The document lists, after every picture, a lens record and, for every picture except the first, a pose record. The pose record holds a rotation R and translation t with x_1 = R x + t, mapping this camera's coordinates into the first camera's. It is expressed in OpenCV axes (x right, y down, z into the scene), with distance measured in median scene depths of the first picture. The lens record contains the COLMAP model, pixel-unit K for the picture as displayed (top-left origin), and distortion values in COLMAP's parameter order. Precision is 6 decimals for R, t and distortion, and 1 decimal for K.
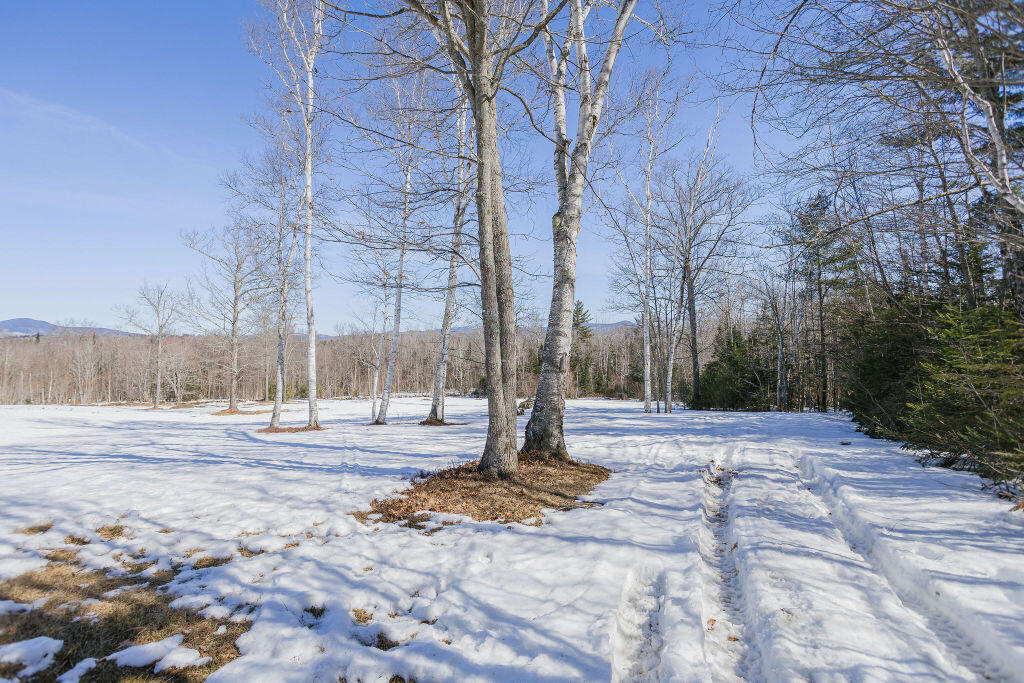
lens RADIAL K [[497.5, 0, 513.6], [0, 497.5, 315.6], [0, 0, 1]] dist [-0.061308, 0.032001]
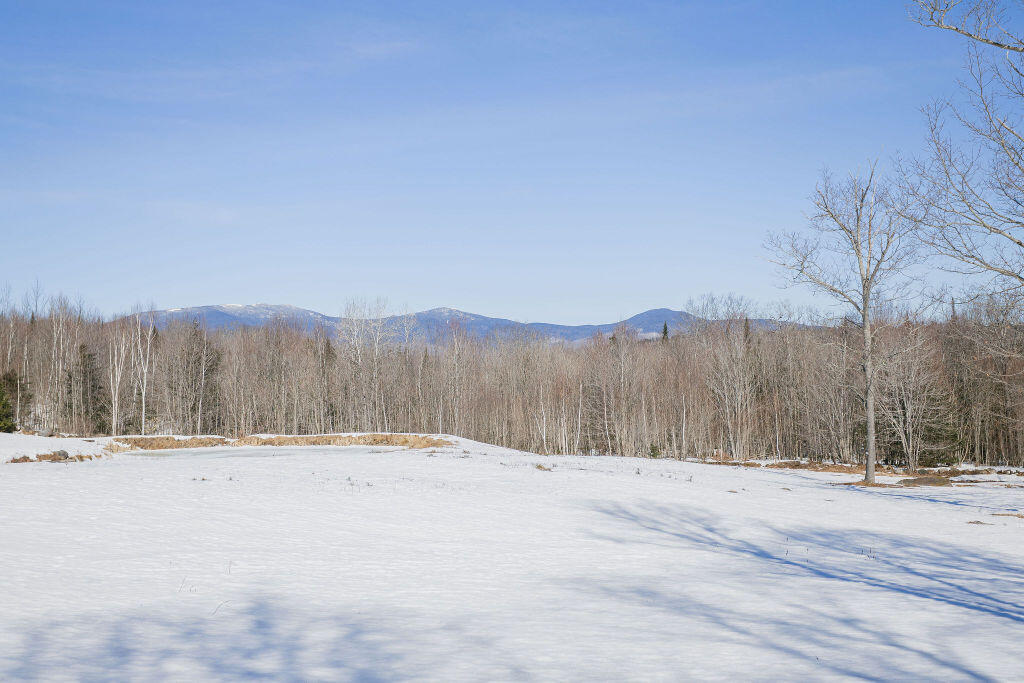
lens RADIAL K [[1166.2, 0, 512.0], [0, 1166.2, 341.5], [0, 0, 1]] dist [0.013183, 0.013402]
pose [[0.607443, -0.027216, -0.793897, -0.088781], [0.076477, 0.996774, 0.024345, 0.016753], [0.790673, -0.075504, 0.607565, 0.113987]]
